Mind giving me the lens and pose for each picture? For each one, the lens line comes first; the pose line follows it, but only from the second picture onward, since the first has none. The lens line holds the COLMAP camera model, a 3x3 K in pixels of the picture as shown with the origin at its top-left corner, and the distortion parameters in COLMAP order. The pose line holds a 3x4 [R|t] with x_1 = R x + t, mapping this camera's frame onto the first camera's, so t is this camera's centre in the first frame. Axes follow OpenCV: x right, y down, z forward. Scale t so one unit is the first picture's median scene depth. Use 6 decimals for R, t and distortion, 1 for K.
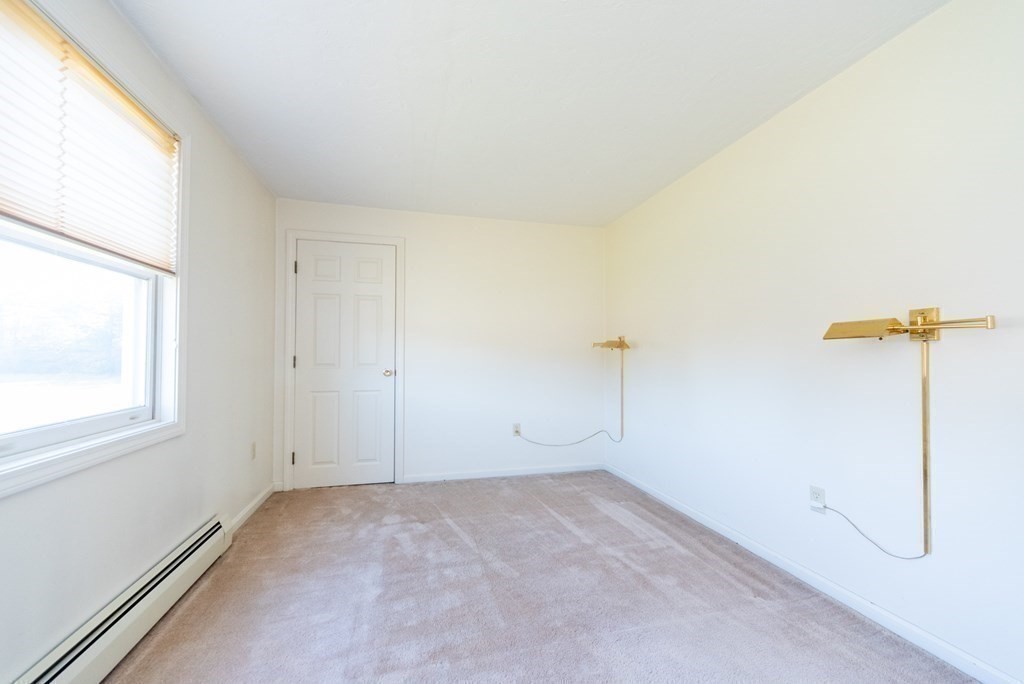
lens RADIAL K [[412.7, 0, 512.0], [0, 412.7, 342.0], [0, 0, 1]] dist [-0.000764, -0.000077]
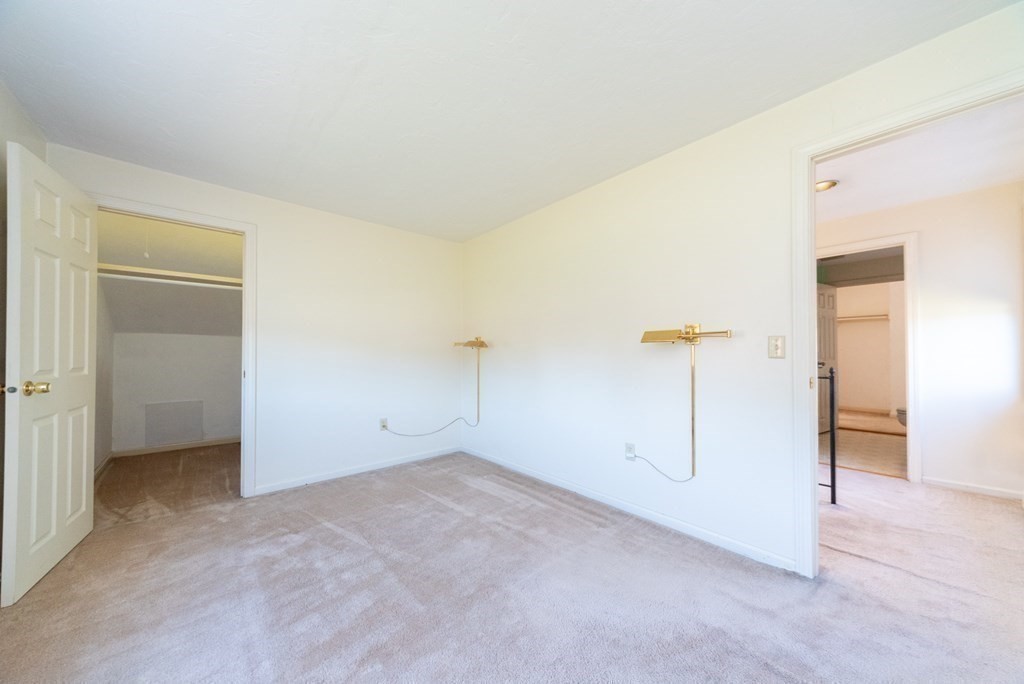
lens RADIAL K [[359.3, 0, 512.0], [0, 359.3, 342.0], [0, 0, 1]] dist [0.006325, -0.000124]
pose [[0.886984, 0.007921, 0.461732, -0.187935], [-0.010420, 0.999942, 0.002863, -0.005624], [-0.461682, -0.007351, 0.887015, 0.053790]]
